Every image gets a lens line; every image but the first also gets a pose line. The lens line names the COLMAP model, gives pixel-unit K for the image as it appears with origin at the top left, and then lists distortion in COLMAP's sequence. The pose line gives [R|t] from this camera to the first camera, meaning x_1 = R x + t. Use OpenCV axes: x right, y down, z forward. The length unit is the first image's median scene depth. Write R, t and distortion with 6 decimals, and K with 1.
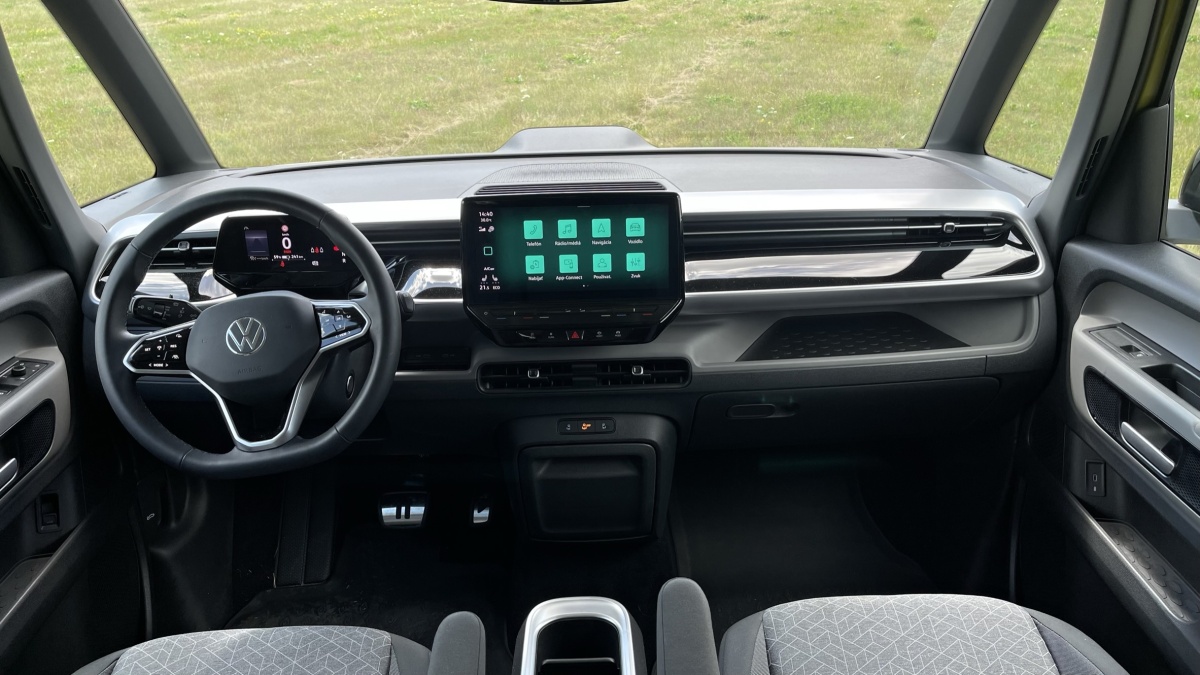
lens RADIAL K [[924.1, 0, 615.7], [0, 924.1, 337.8], [0, 0, 1]] dist [0.065469, -0.099431]
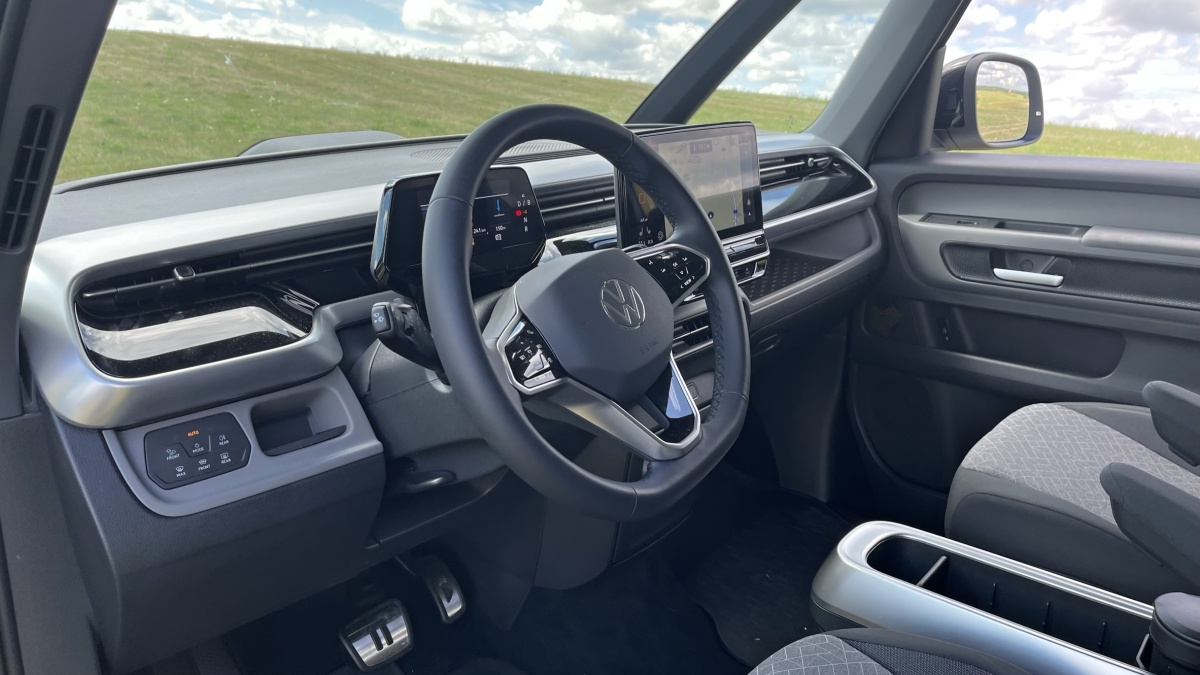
lens RADIAL K [[924.1, 0, 633.8], [0, 924.1, 340.4], [0, 0, 1]] dist [0.065469, -0.099431]
pose [[0.639787, -0.208142, 0.739831, -0.759522], [0.288619, 0.957241, 0.019717, 0.011905], [-0.712300, 0.200914, 0.672504, 0.432708]]
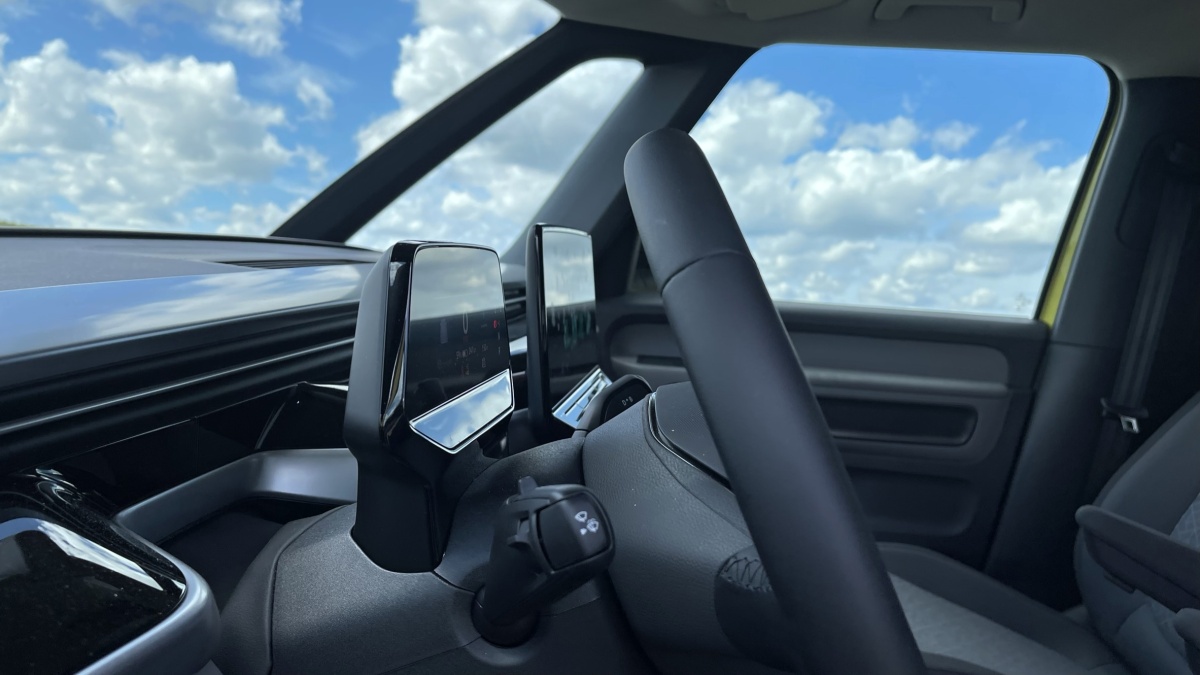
lens RADIAL K [[924.1, 0, 604.3], [0, 924.1, 338.8], [0, 0, 1]] dist [0.065469, -0.099431]
pose [[0.148648, -0.070797, 0.986353, -0.679848], [0.319151, 0.947495, 0.019911, -0.076998], [-0.935974, 0.311836, 0.163439, 0.830878]]
